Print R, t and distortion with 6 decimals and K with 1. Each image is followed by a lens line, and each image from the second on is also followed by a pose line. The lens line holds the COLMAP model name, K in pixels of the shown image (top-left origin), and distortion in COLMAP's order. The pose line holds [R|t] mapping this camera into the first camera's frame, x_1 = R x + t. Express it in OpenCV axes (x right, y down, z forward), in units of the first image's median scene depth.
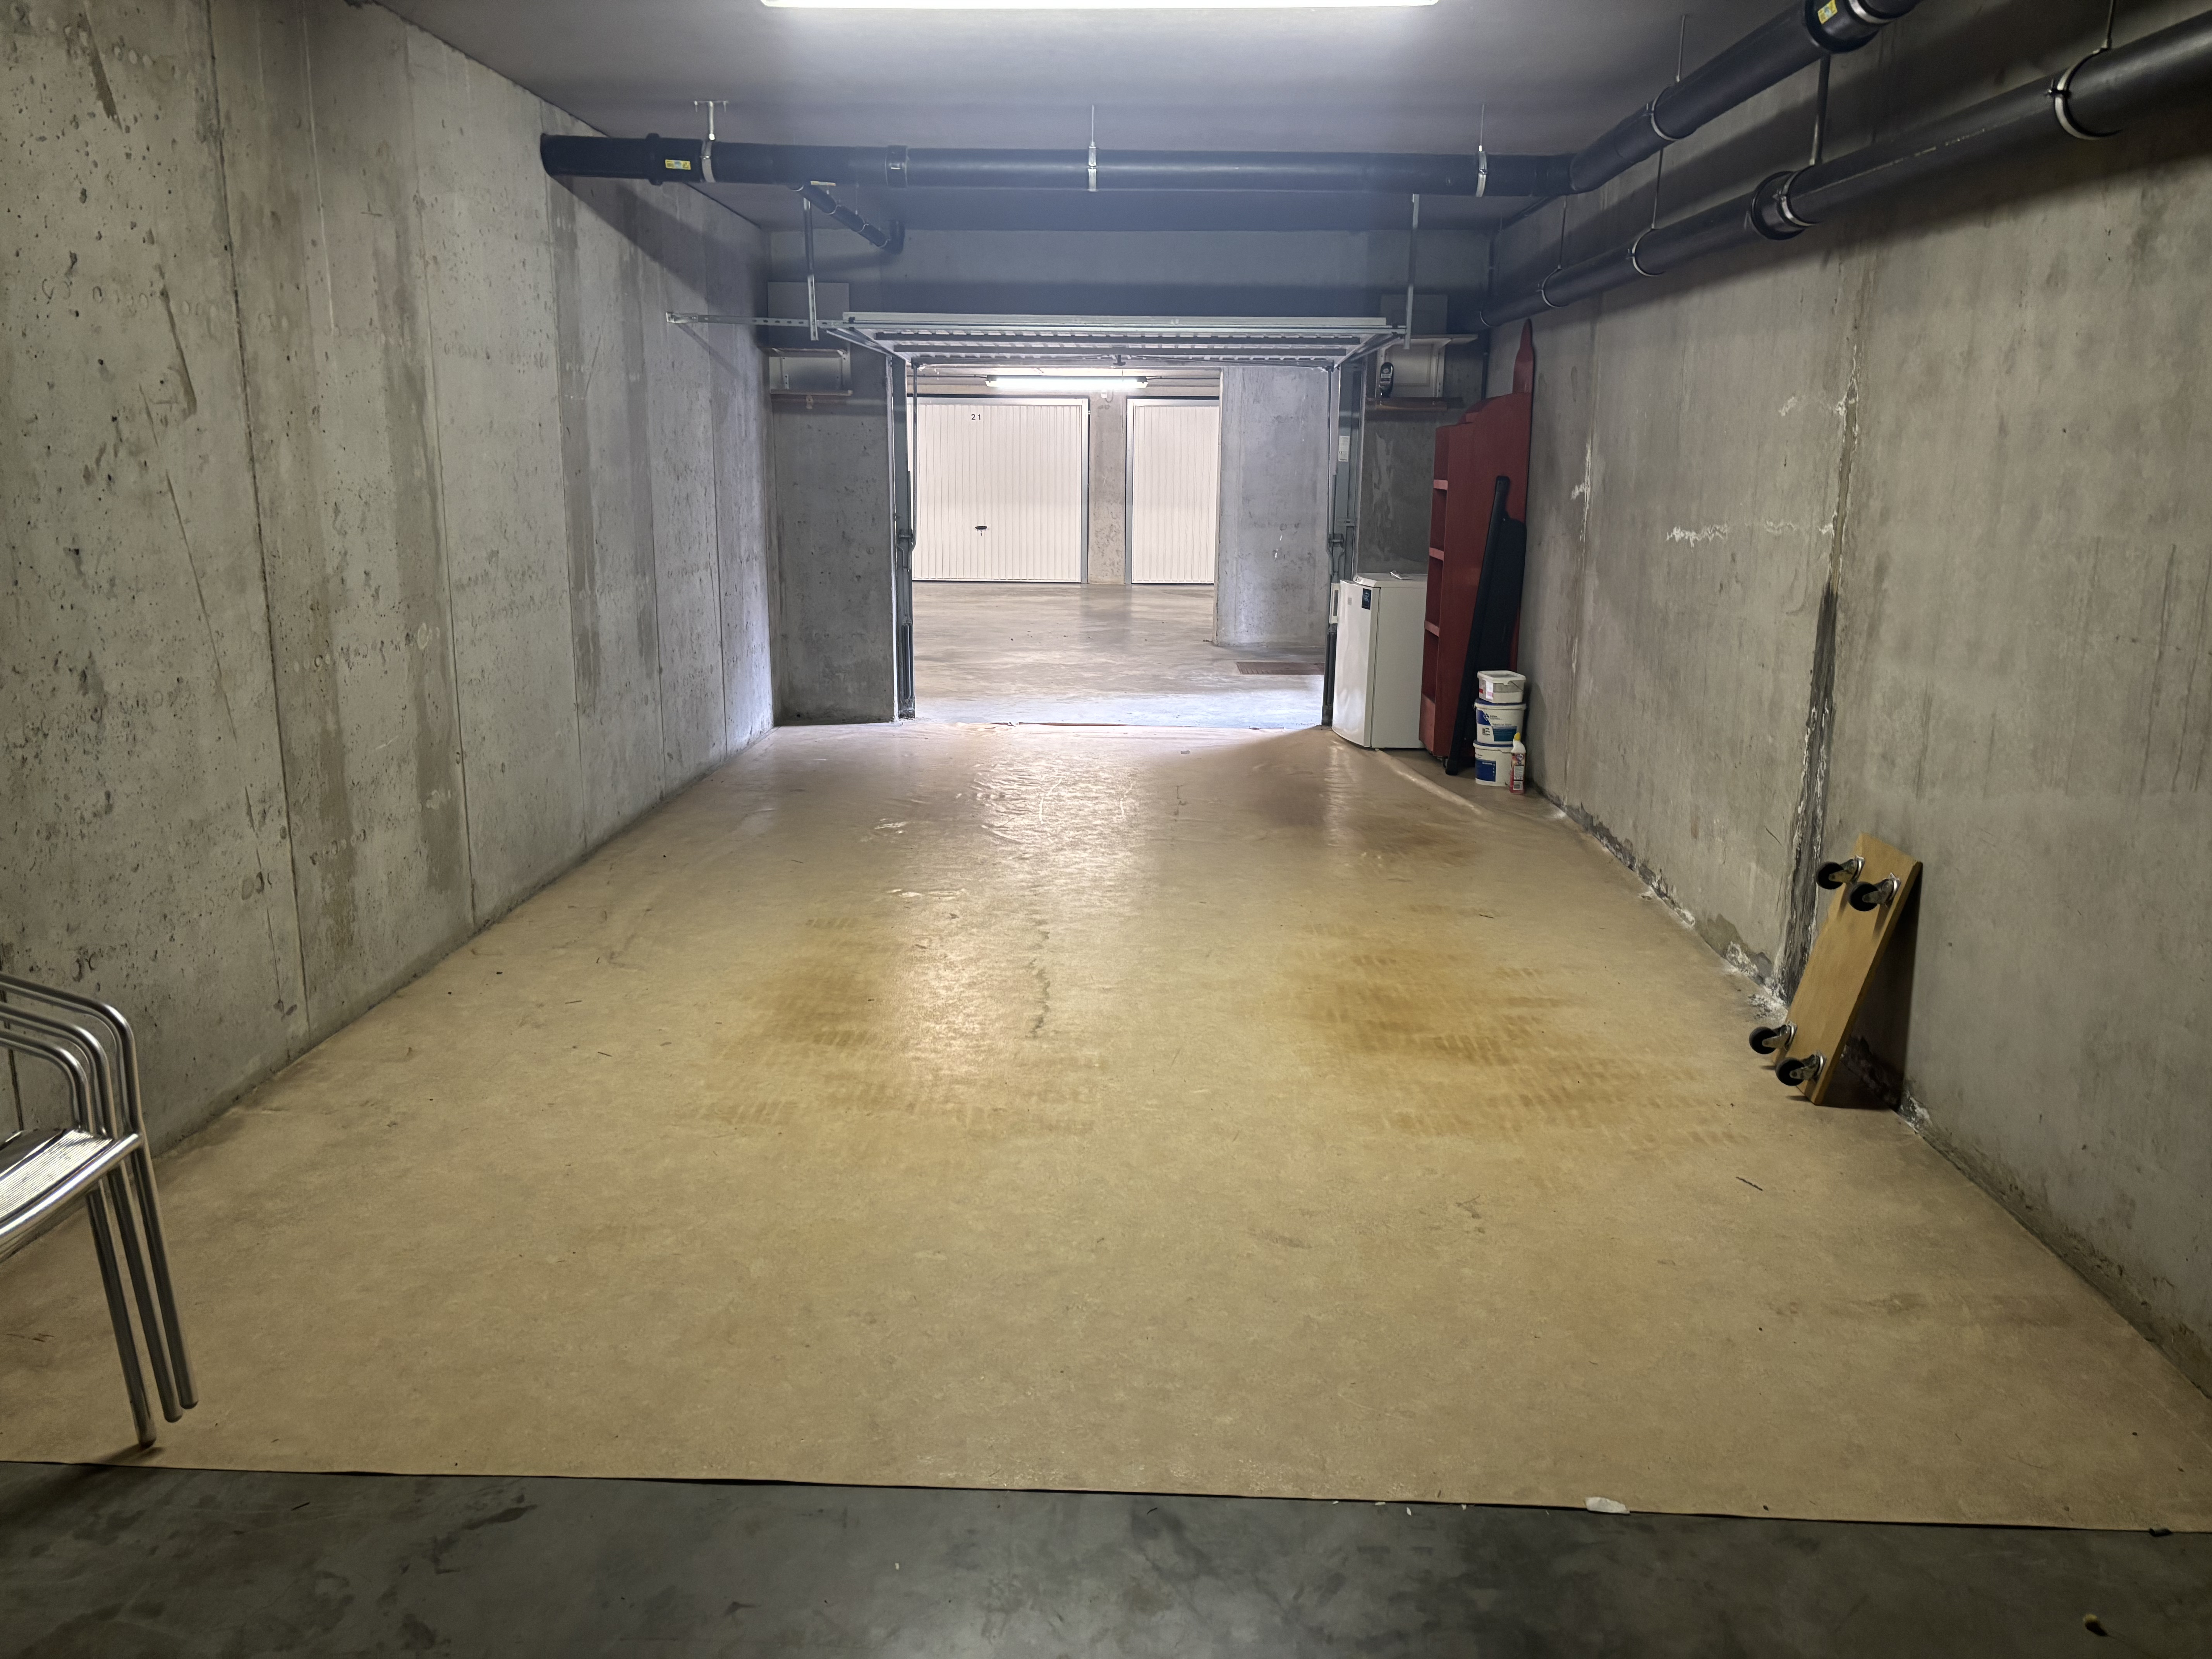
lens RADIAL K [[1662.7, 0, 1095.3], [0, 1662.7, 812.8], [0, 0, 1]] dist [0.038545, -0.027536]
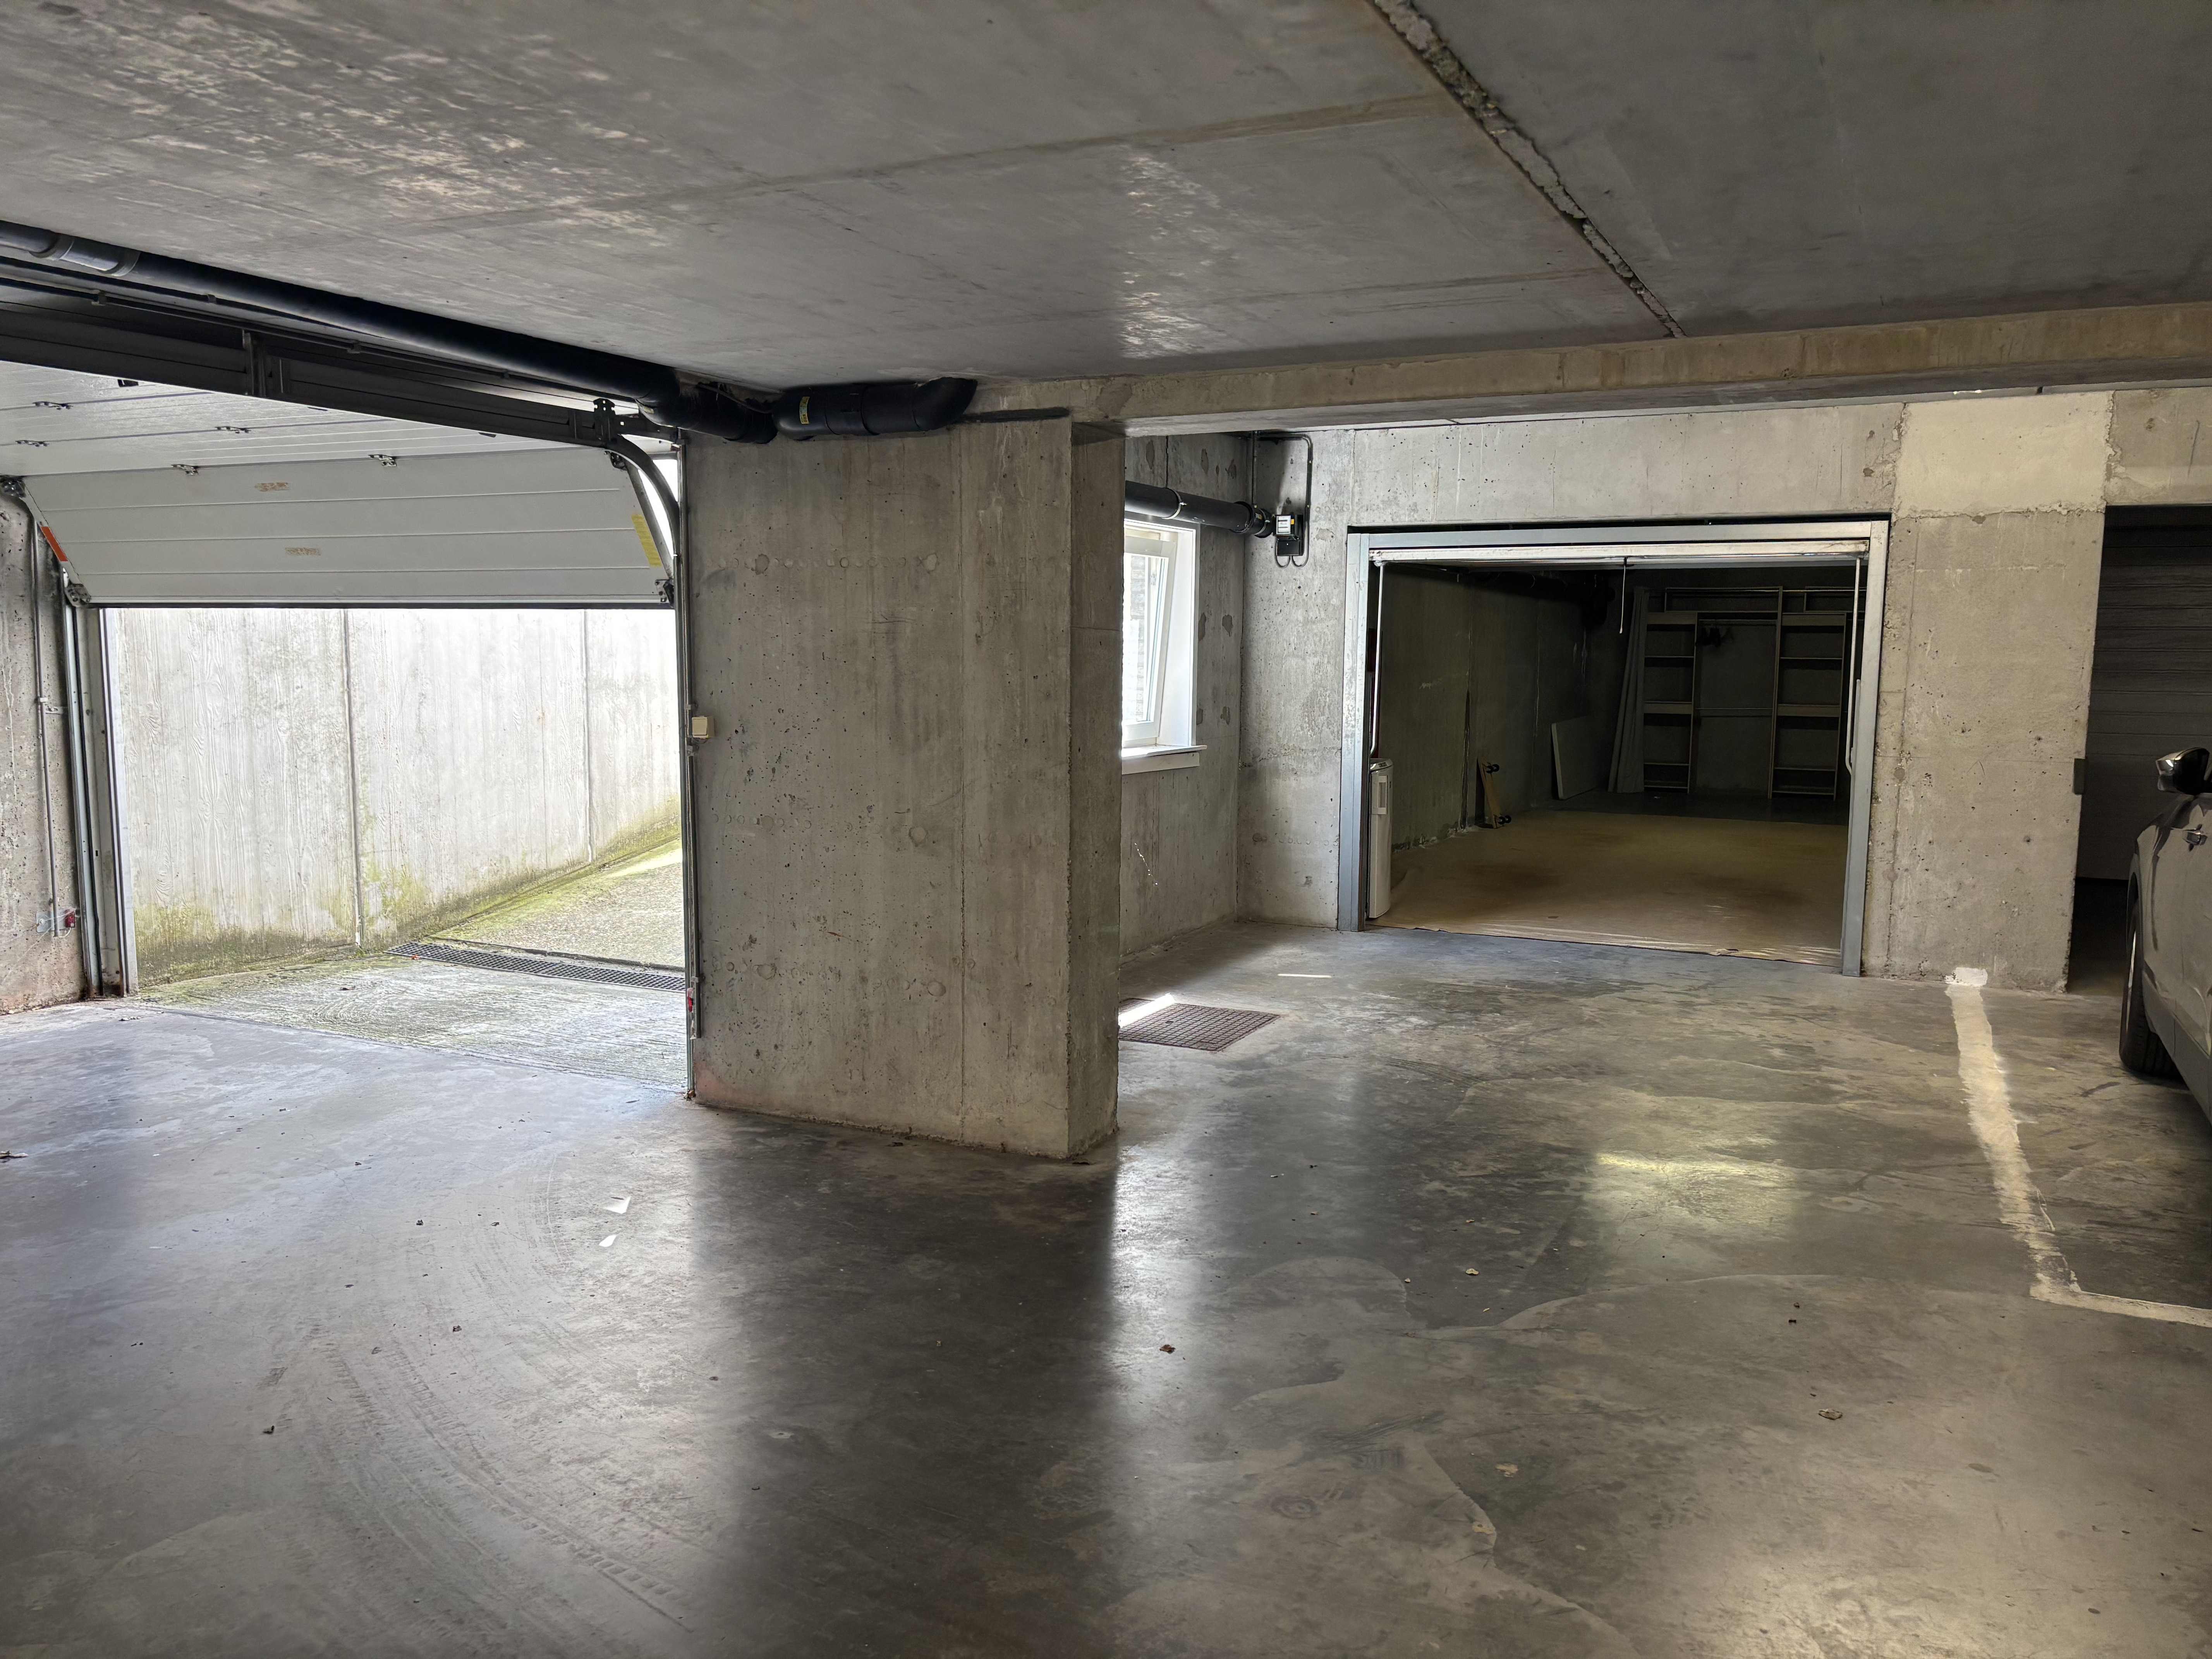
lens RADIAL K [[1662.7, 0, 1127.6], [0, 1662.7, 840.9], [0, 0, 1]] dist [0.038545, -0.027536]
pose [[-0.913351, -0.065387, 0.401889, -0.240235], [0.068418, 0.948342, 0.309784, -0.829552], [-0.401384, 0.310438, -0.861695, 3.800125]]
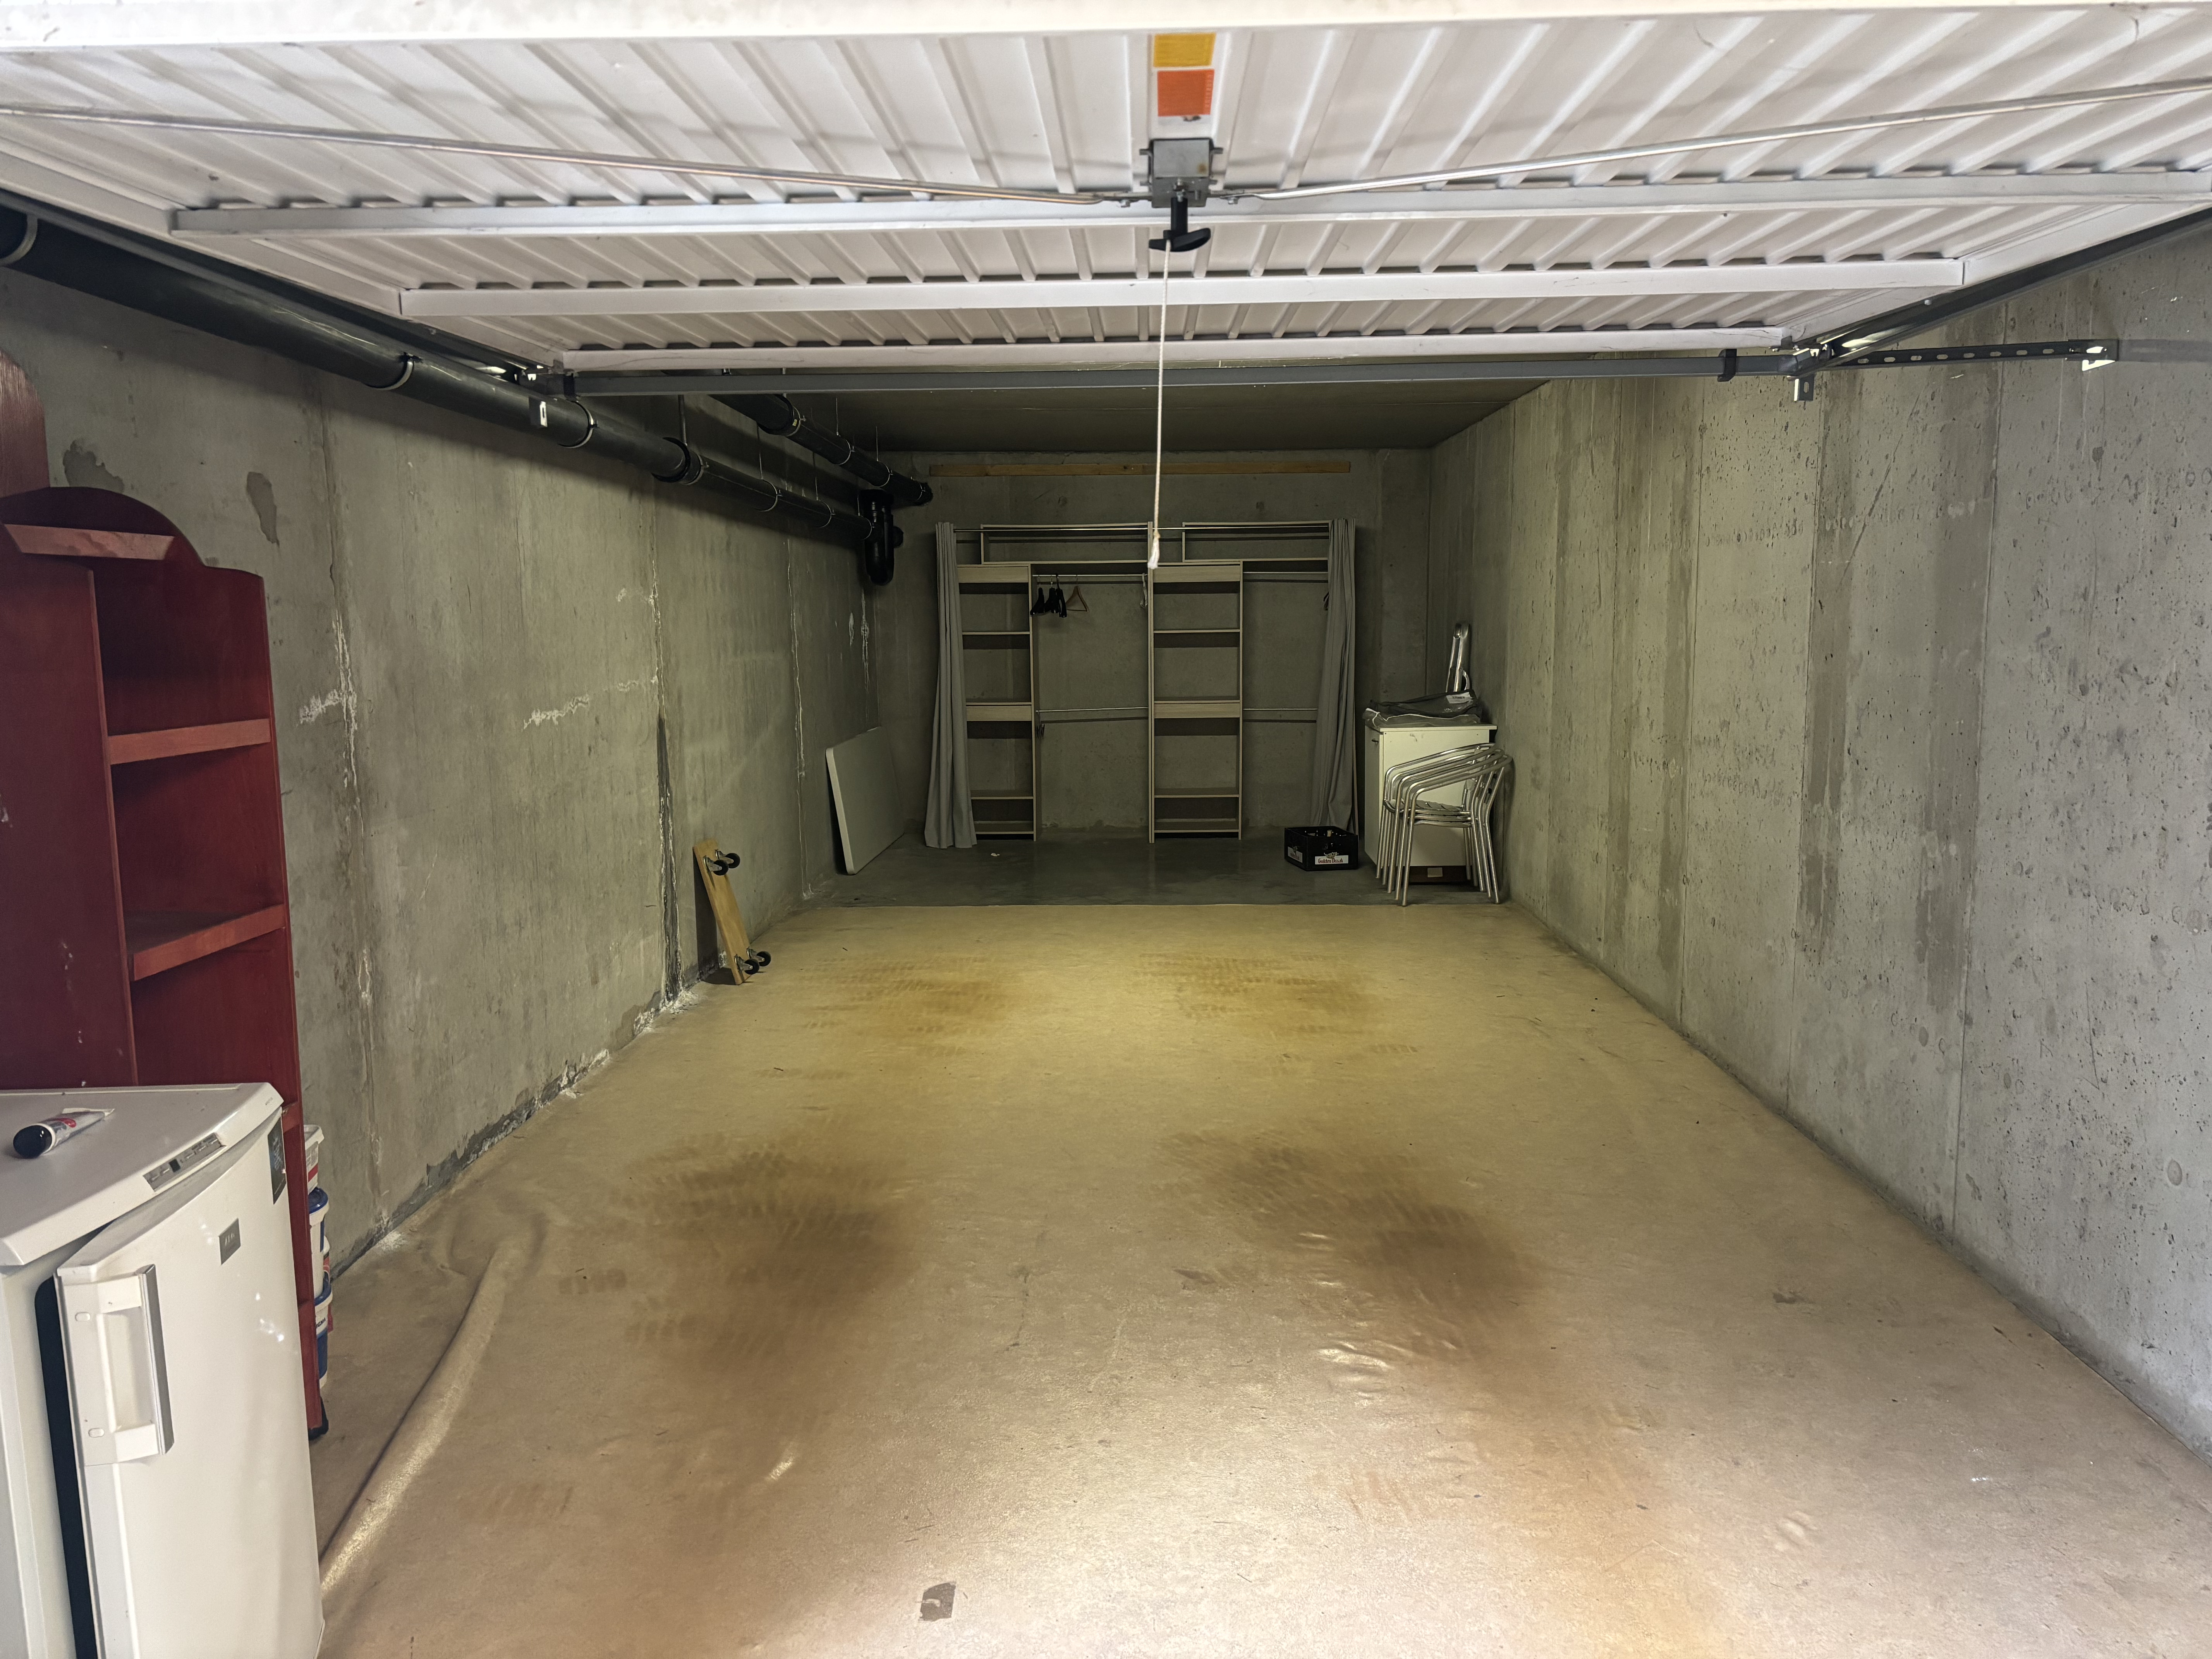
lens RADIAL K [[1662.7, 0, 1105.3], [0, 1662.7, 828.3], [0, 0, 1]] dist [0.038545, -0.027536]
pose [[-0.999954, 0.002834, -0.009216, 0.047631], [-0.000395, 0.942965, 0.332891, -0.507992], [0.009634, 0.332879, -0.942920, 2.304823]]
